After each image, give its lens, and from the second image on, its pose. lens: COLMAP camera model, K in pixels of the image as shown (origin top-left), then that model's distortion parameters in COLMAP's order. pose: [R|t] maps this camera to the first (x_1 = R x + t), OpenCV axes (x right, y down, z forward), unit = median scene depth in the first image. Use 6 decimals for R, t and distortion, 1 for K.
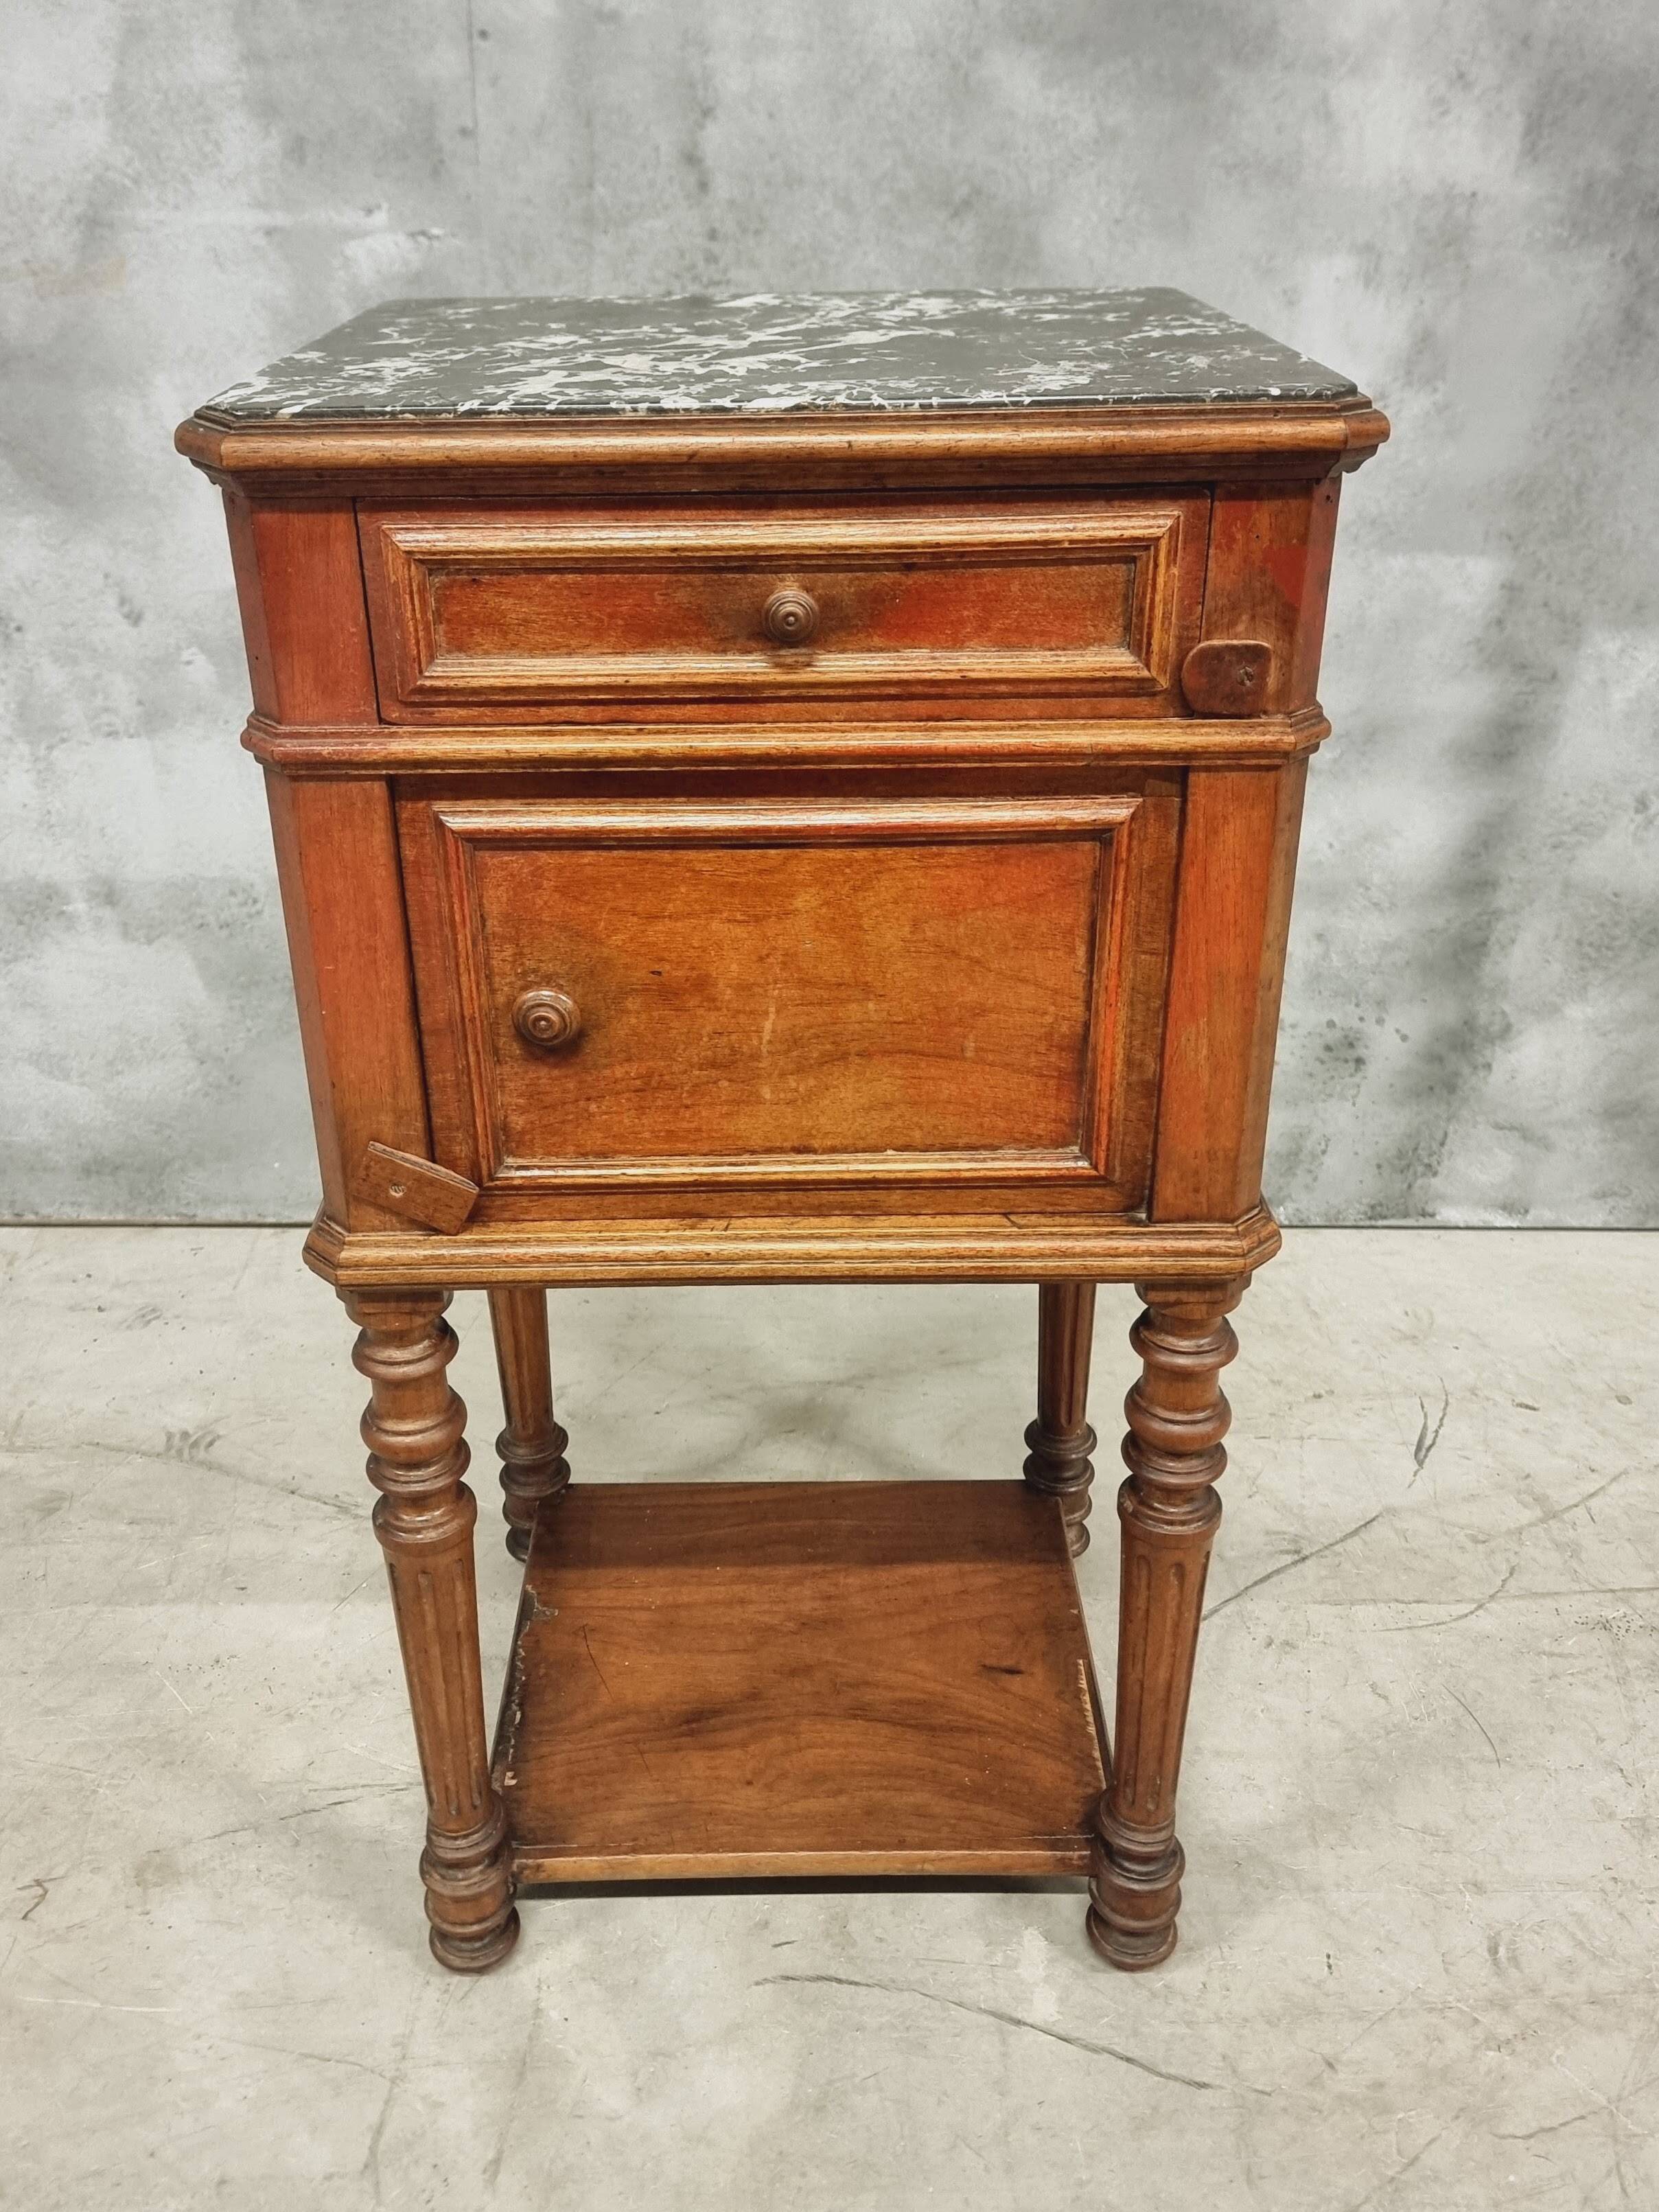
lens RADIAL K [[1941.7, 0, 795.1], [0, 1941.7, 1040.7], [0, 0, 1]] dist [0.063720, -0.058739]
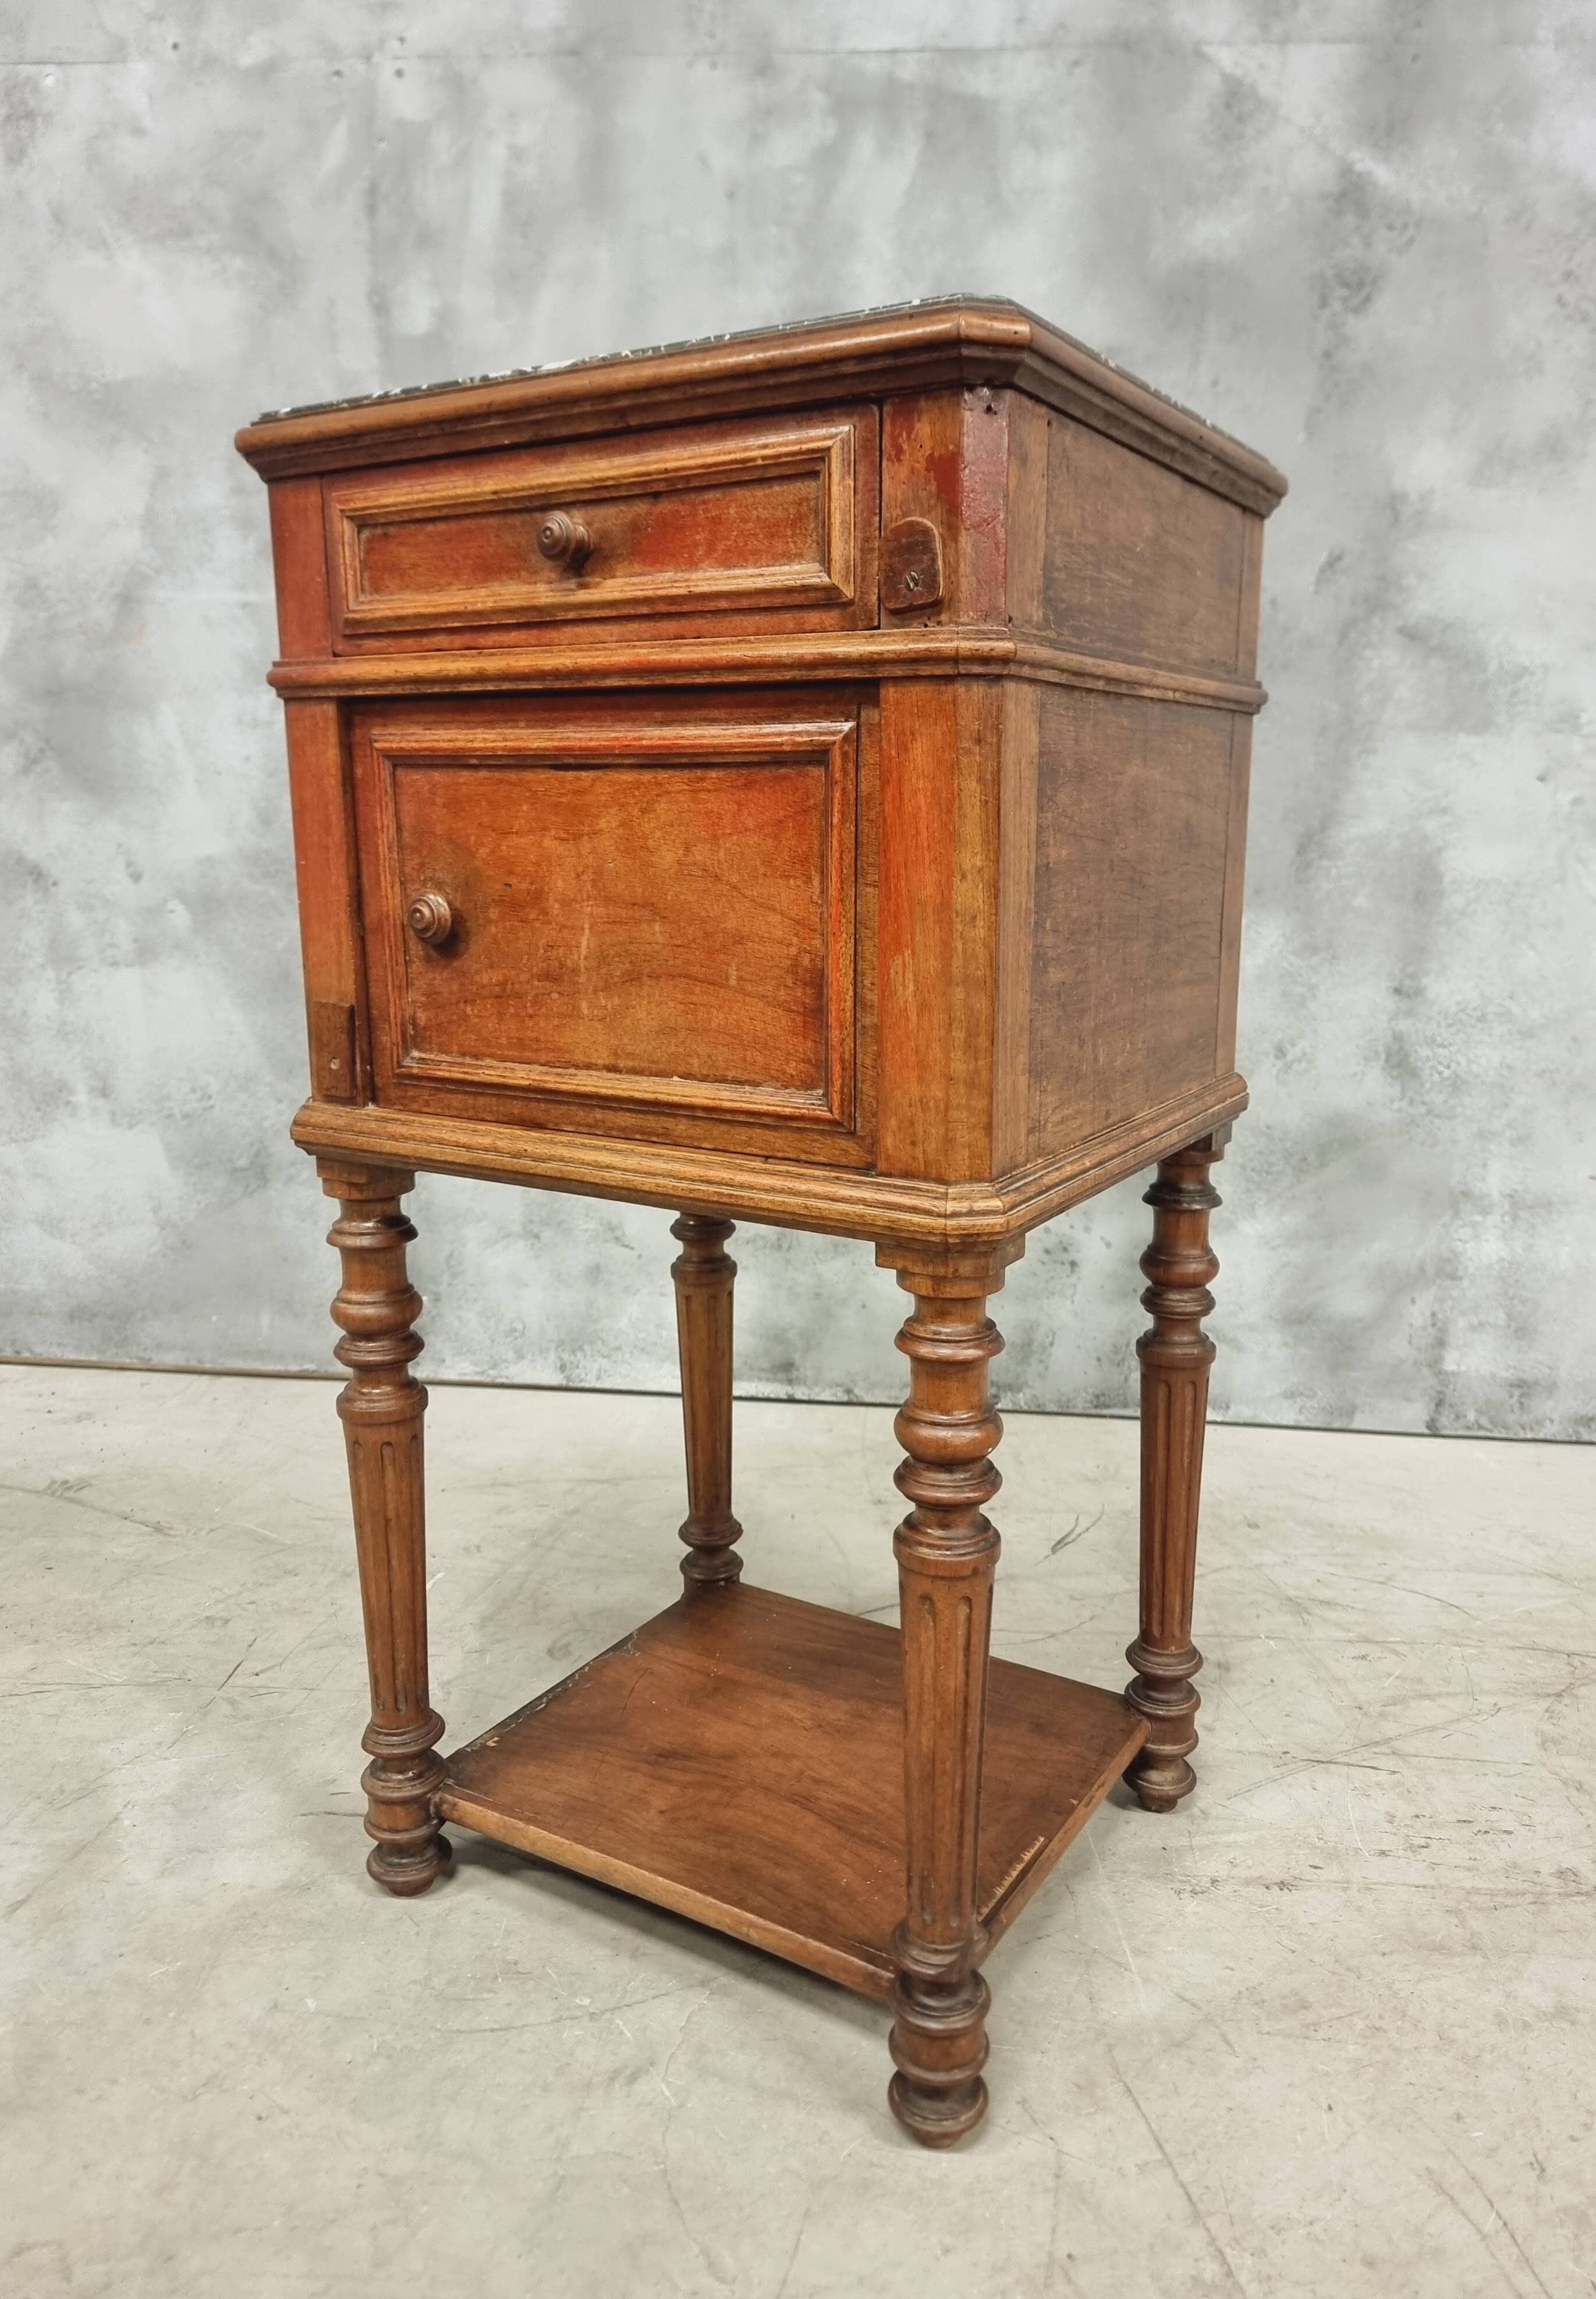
lens RADIAL K [[1646.7, 0, 843.6], [0, 1646.7, 1151.0], [0, 0, 1]] dist [0.073557, -0.074985]
pose [[0.994170, 0.031562, -0.103102, 0.365994], [-0.055709, 0.969041, -0.240533, 0.290238], [0.092318, 0.244874, 0.965150, -0.041032]]
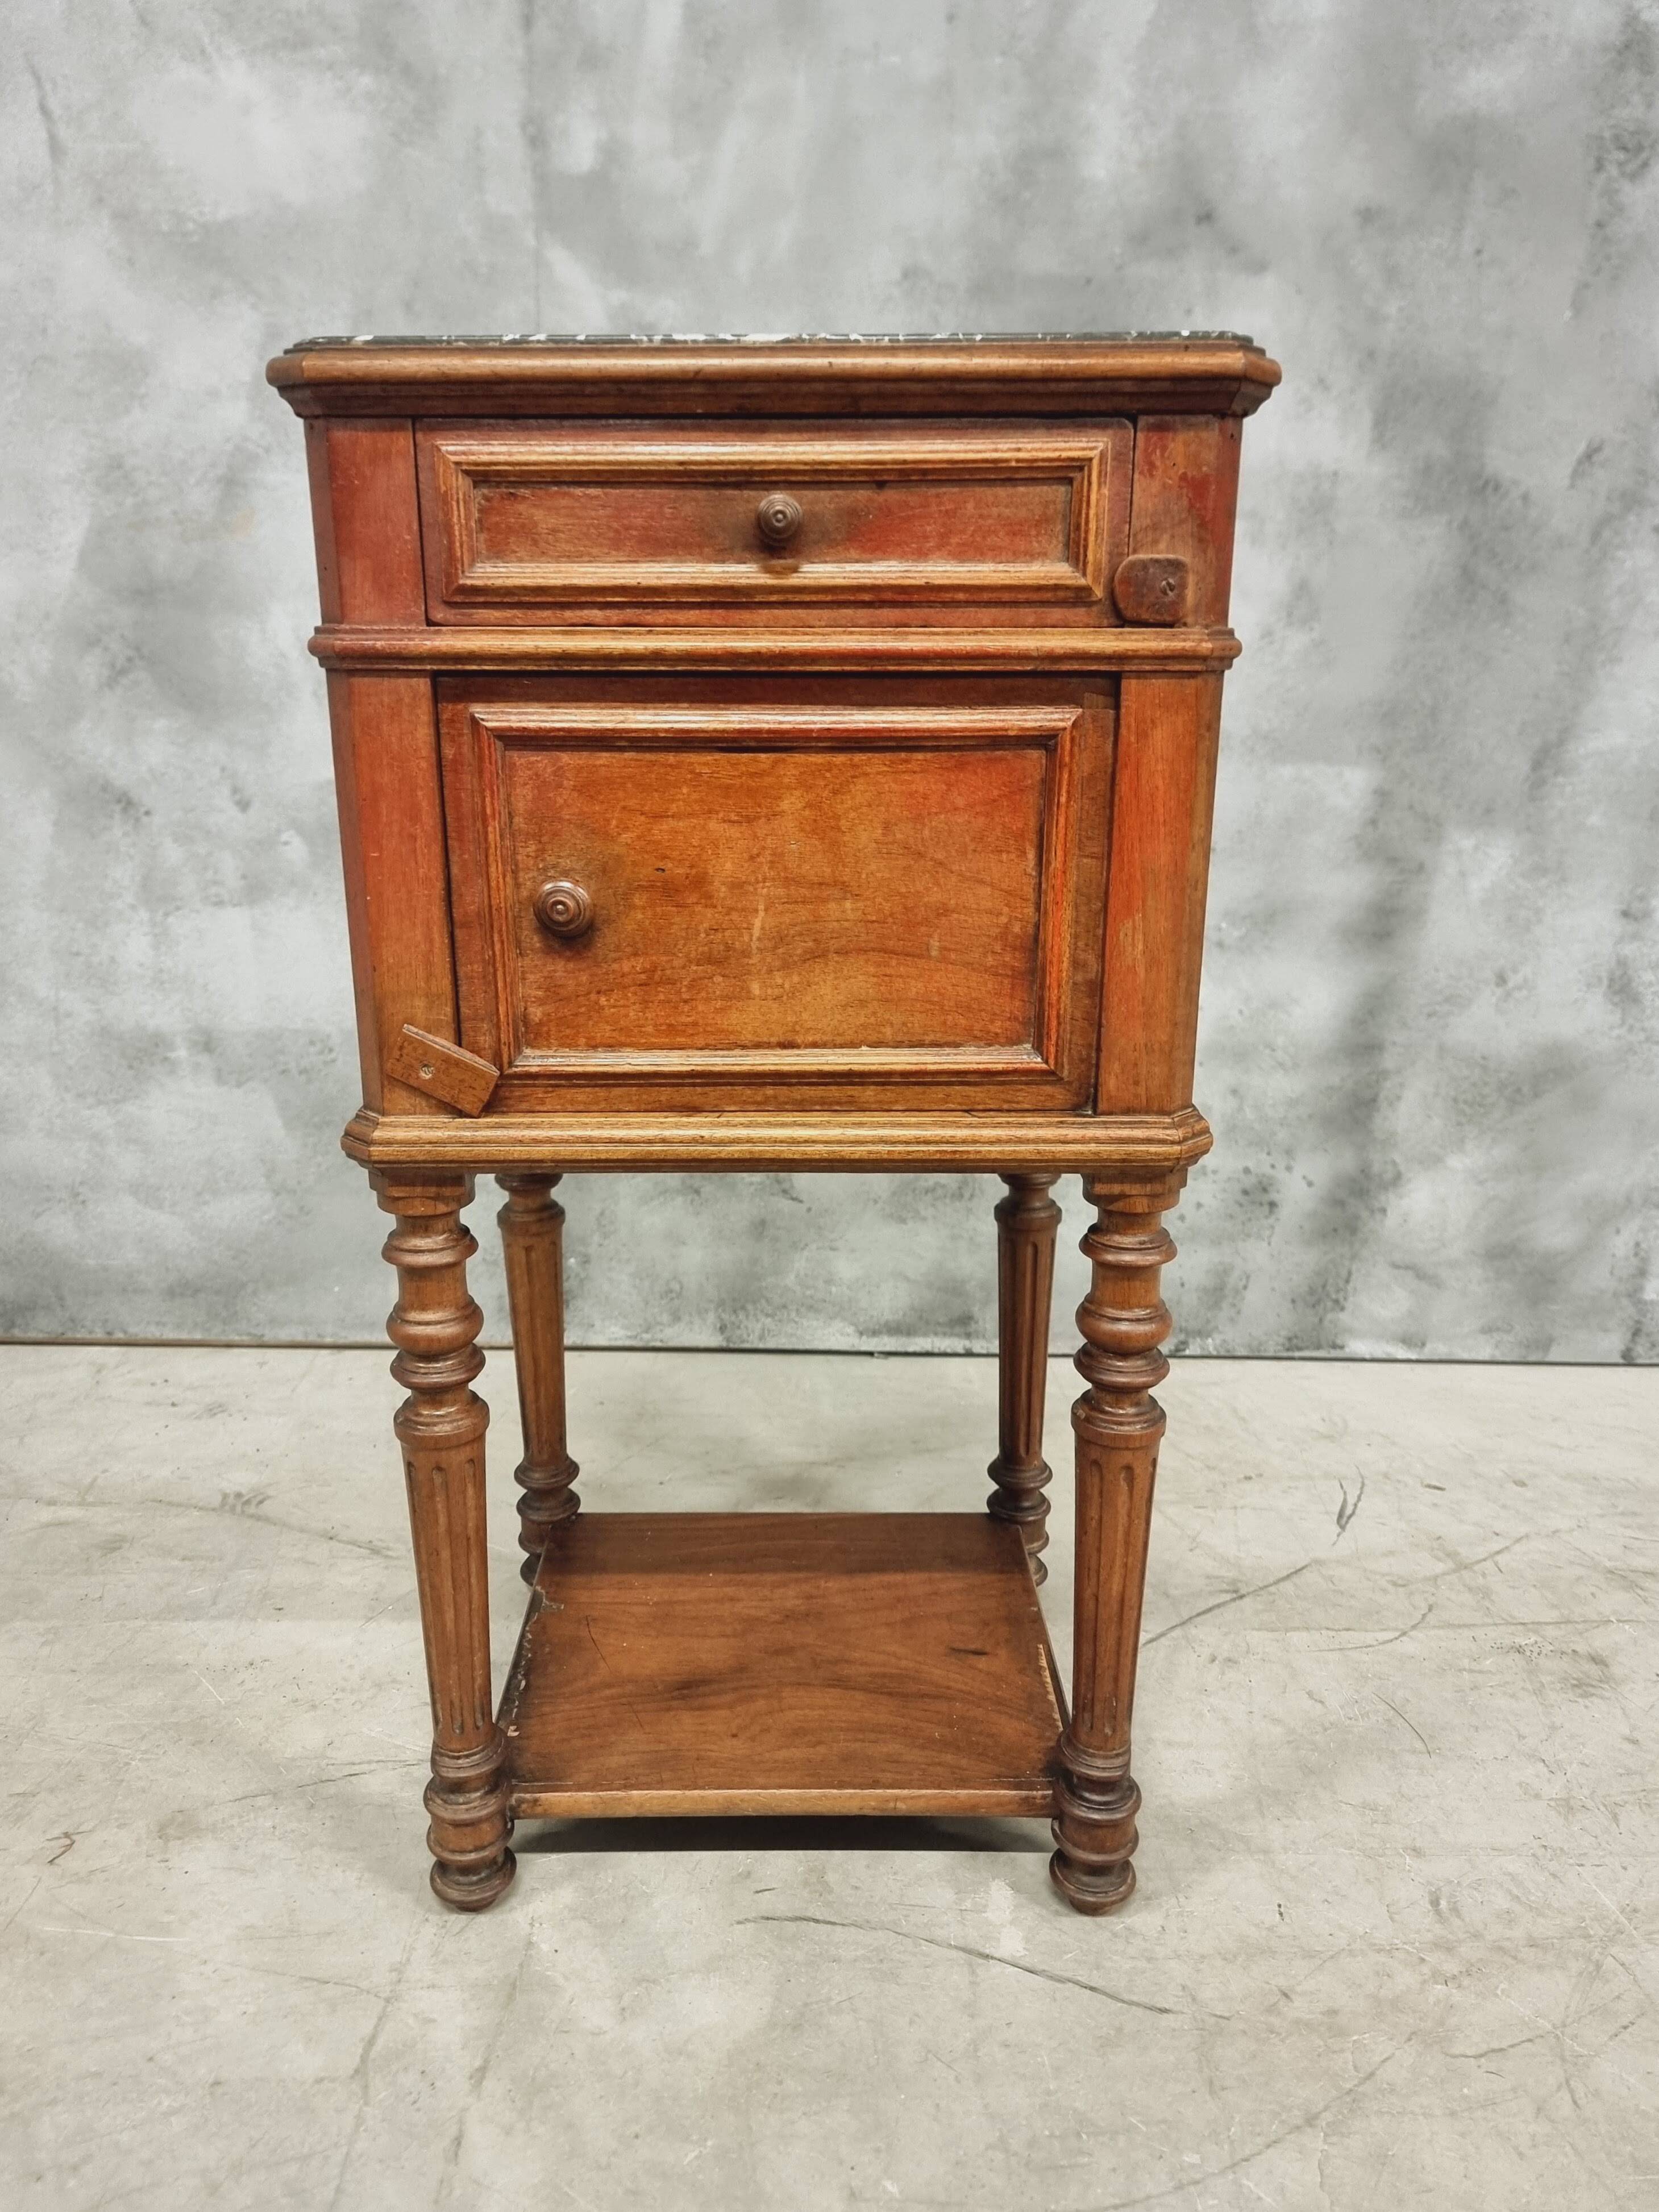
lens RADIAL K [[1610.8, 0, 795.1], [0, 1610.8, 1121.4], [0, 0, 1]] dist [0.058547, -0.056030]
pose [[0.999956, 0.009346, -0.000584, 0.006839], [-0.009309, 0.985370, -0.170175, 0.187943], [-0.001015, 0.170173, 0.985414, 0.060009]]
